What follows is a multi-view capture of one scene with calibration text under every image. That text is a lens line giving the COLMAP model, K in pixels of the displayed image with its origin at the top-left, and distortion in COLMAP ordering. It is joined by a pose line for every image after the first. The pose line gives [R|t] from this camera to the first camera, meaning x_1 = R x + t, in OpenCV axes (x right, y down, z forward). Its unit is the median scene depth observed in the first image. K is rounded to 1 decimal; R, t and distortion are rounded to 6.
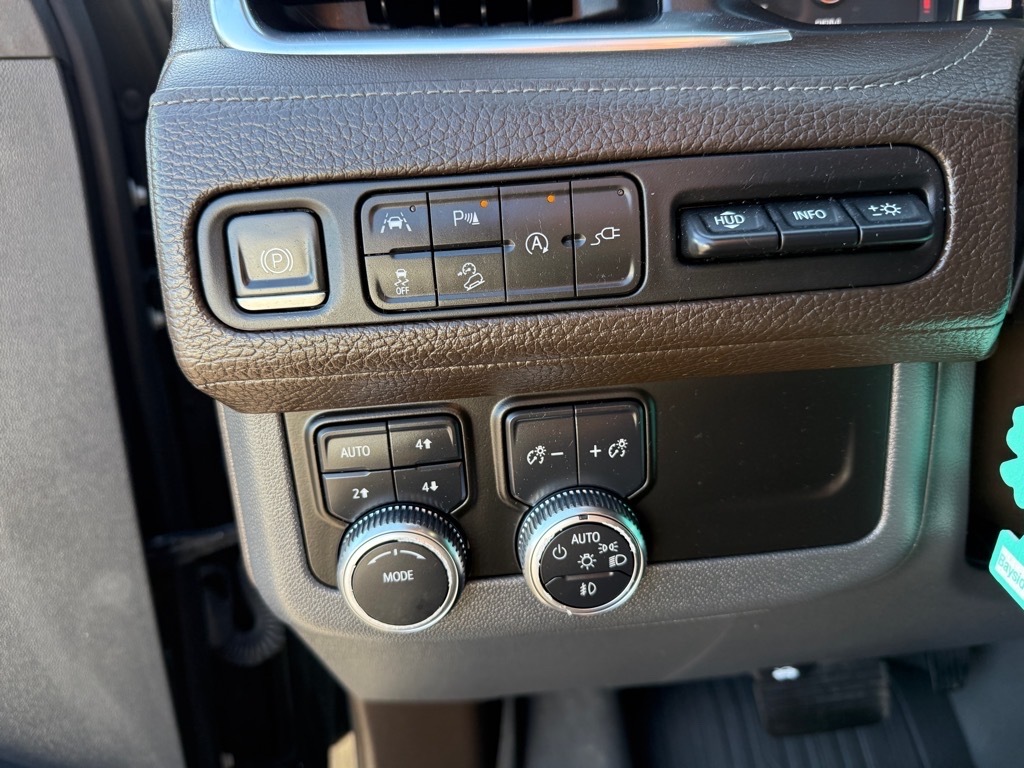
lens RADIAL K [[721.5, 0, 538.2], [0, 721.5, 385.4], [0, 0, 1]] dist [0.083945, -0.117606]
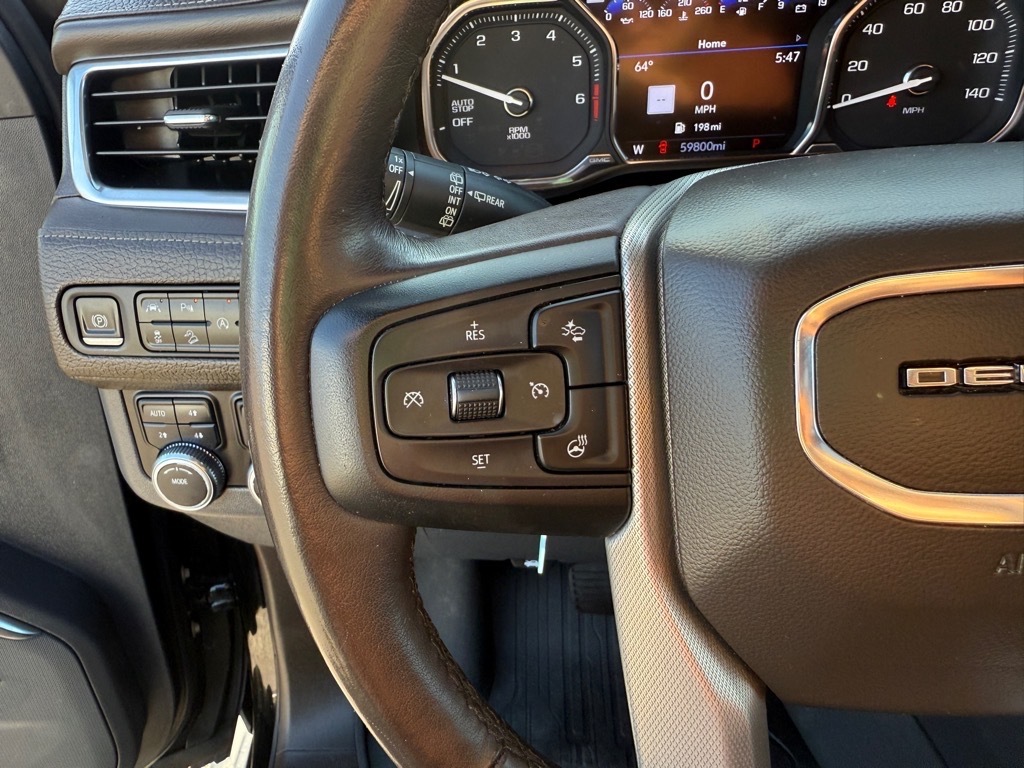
lens RADIAL K [[721.3, 0, 467.3], [0, 721.3, 366.8], [0, 0, 1]] dist [0.008278, 0.000664]
pose [[0.984175, 0.088907, -0.153284, 0.891534], [-0.066191, 0.986859, 0.147406, -0.391541], [0.164375, -0.134927, 0.977126, -0.718517]]
